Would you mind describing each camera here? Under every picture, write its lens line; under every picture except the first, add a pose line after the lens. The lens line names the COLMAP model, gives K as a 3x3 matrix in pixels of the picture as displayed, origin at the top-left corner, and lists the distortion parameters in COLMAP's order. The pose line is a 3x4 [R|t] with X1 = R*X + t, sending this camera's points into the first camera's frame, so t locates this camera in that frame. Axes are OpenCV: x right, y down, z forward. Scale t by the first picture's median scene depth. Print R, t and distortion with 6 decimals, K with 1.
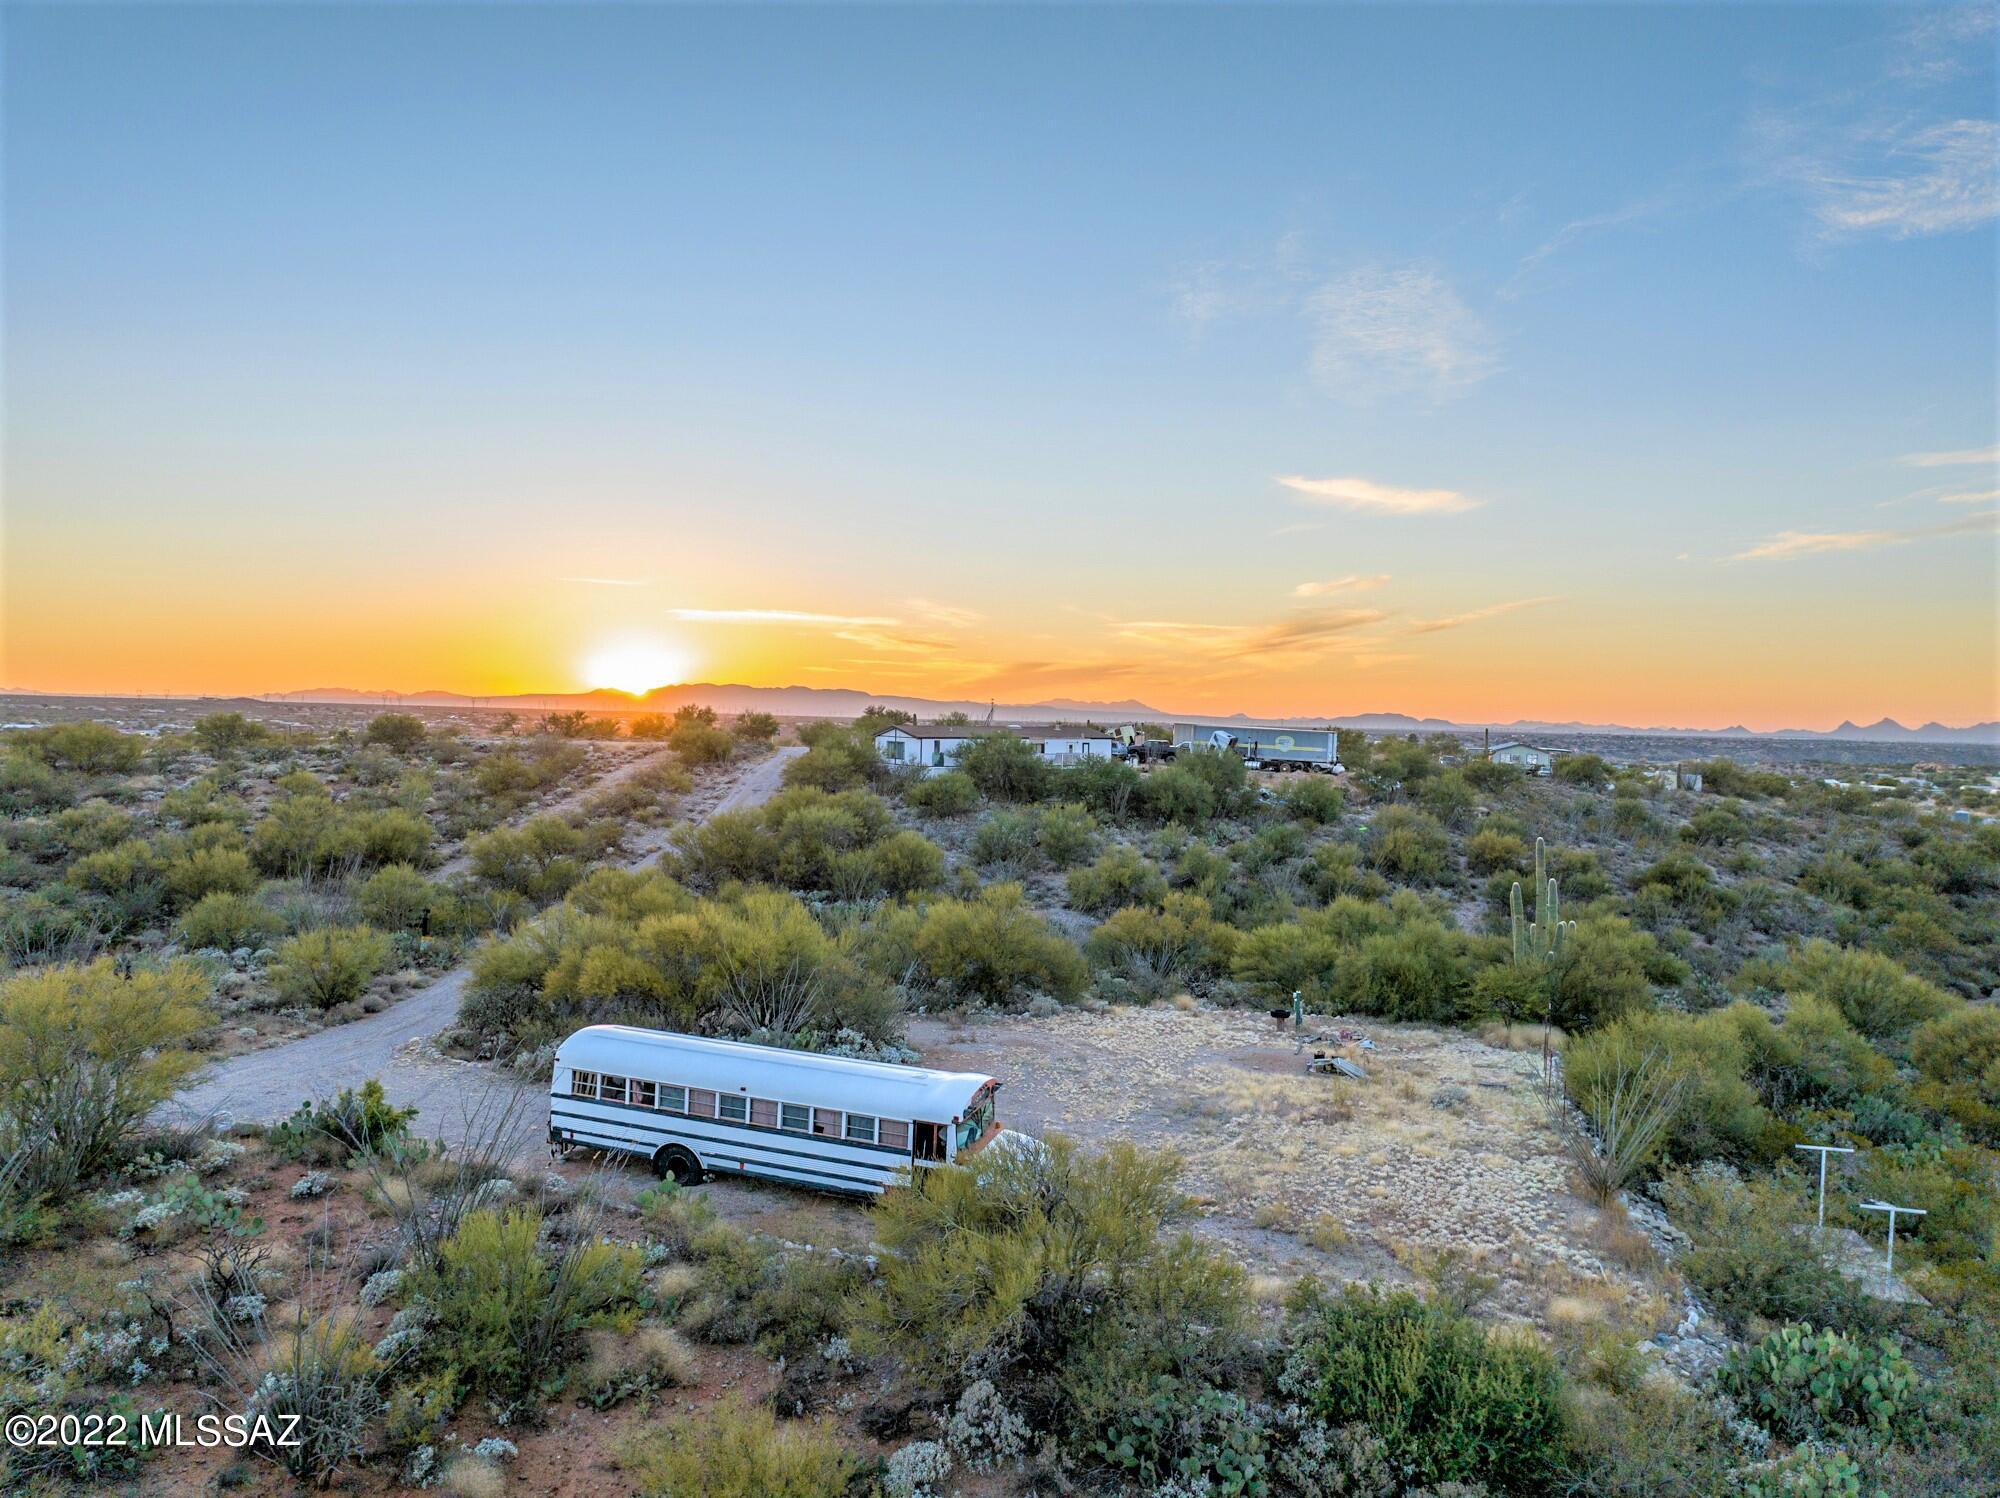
lens RADIAL K [[1421.4, 0, 1006.6], [0, 1421.4, 752.8], [0, 0, 1]] dist [-0.034627, -0.000580]
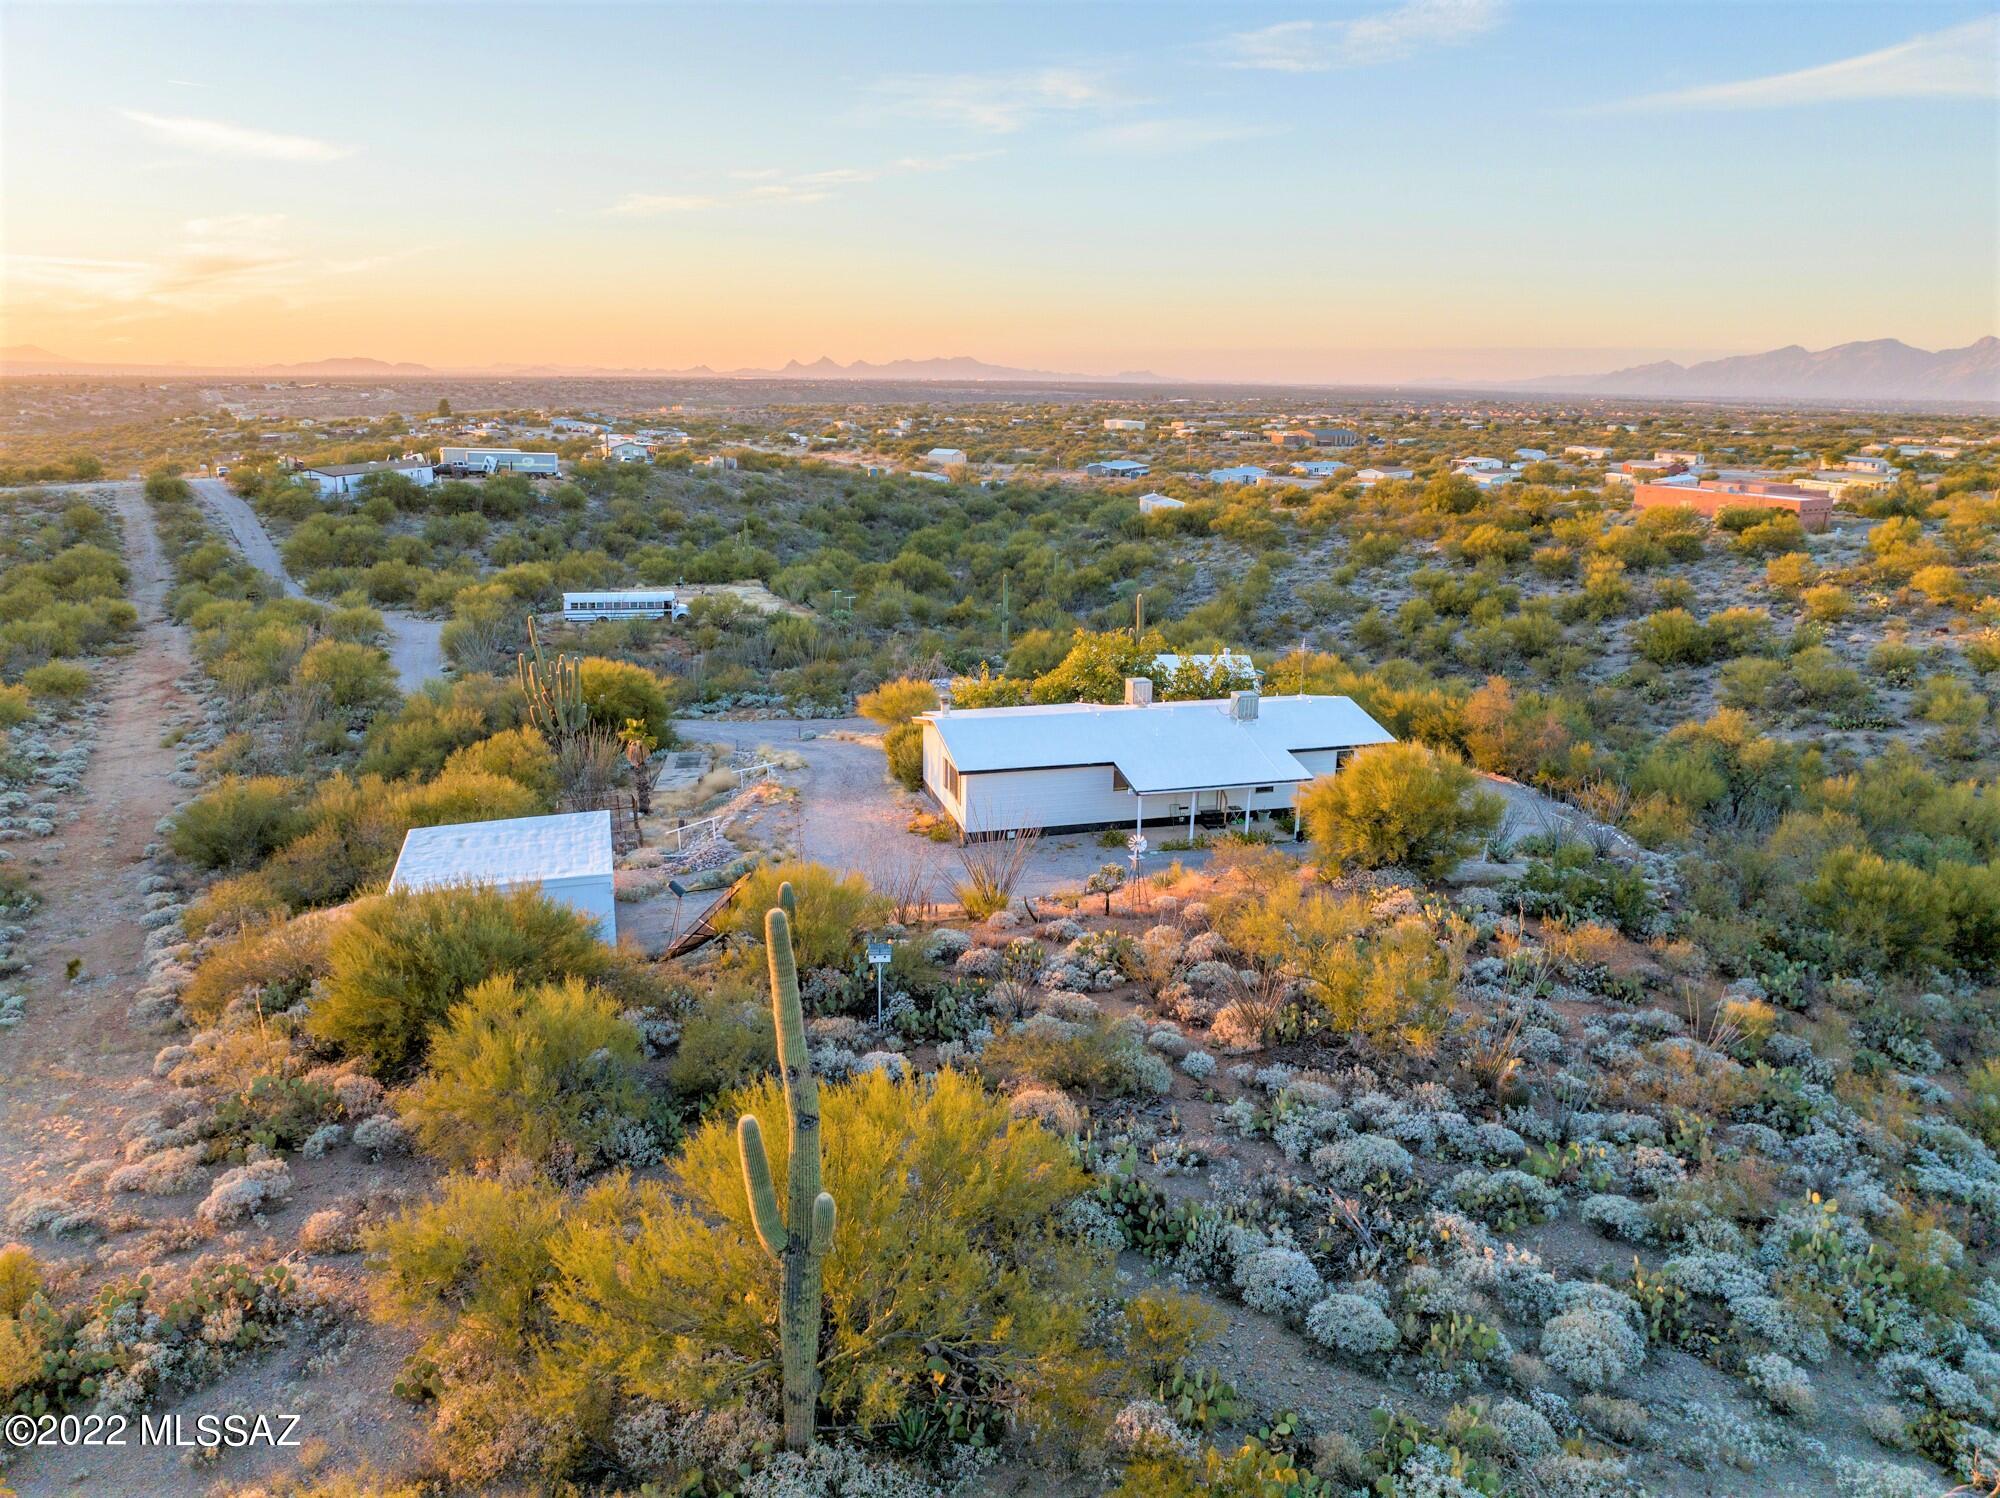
lens RADIAL K [[1407.6, 0, 1000.0], [0, 1407.6, 749.0], [0, 0, 1]] dist [0.003389, -0.099145]
pose [[0.777040, -0.173449, 0.605082, -0.540063], [0.020697, 0.967806, 0.250847, -0.103169], [-0.629111, -0.182395, 0.755613, -0.838819]]
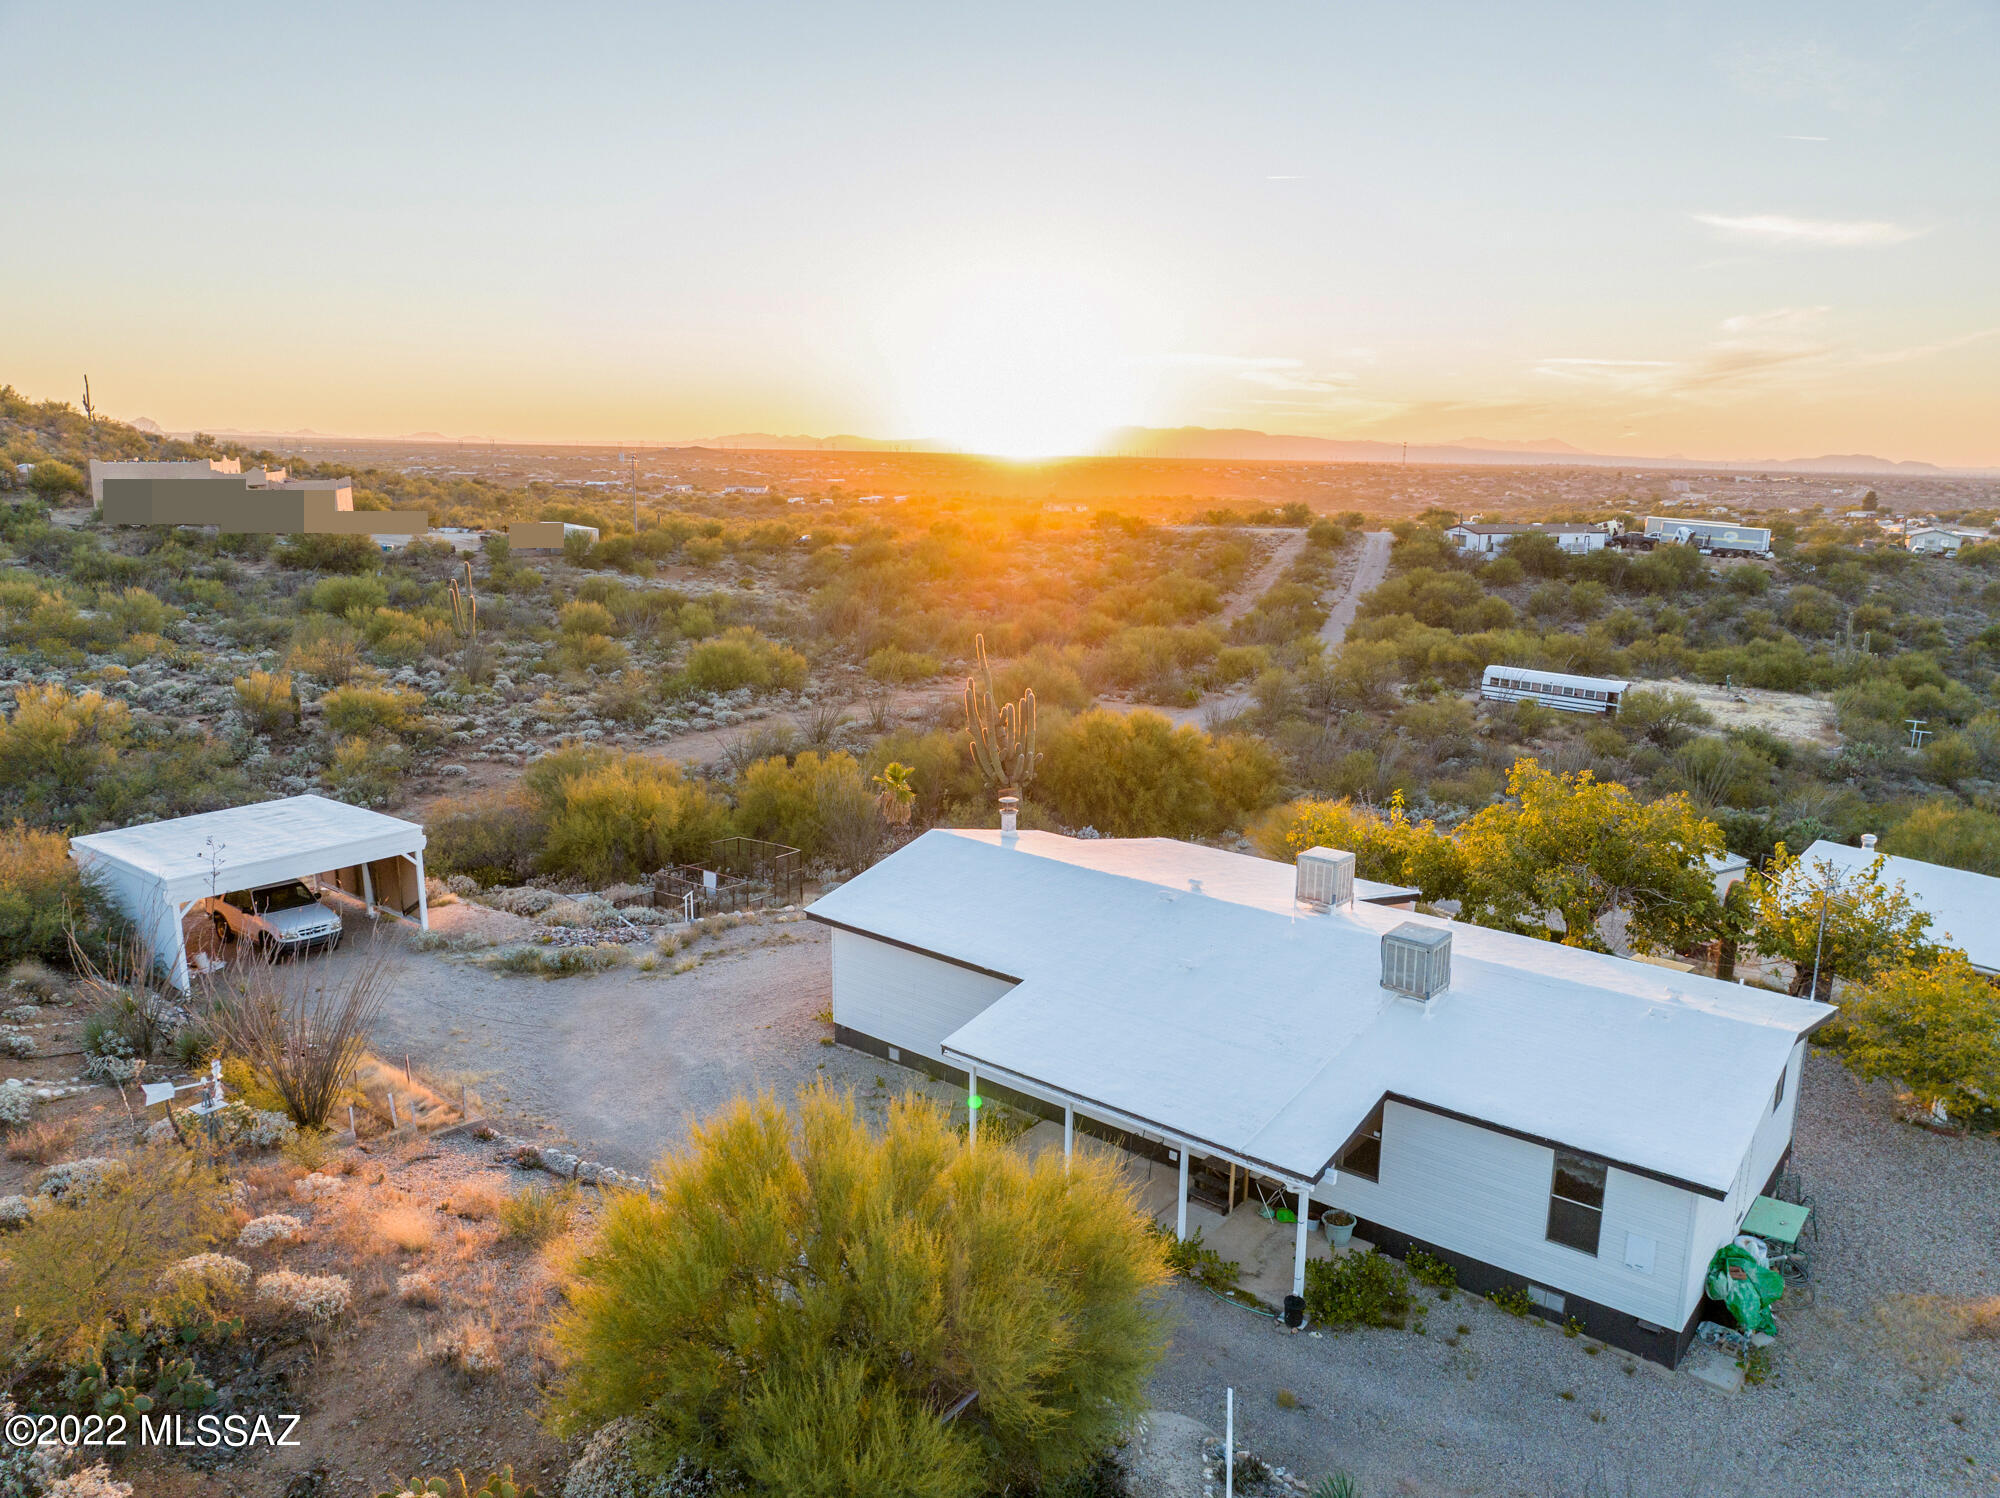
lens RADIAL K [[1421.4, 0, 1006.6], [0, 1421.4, 752.8], [0, 0, 1]] dist [-0.034627, -0.000580]
pose [[0.962854, 0.050702, -0.265219, -0.148187], [-0.002331, 0.983737, 0.179599, -0.056081], [0.270012, -0.172310, 0.947314, -0.716008]]
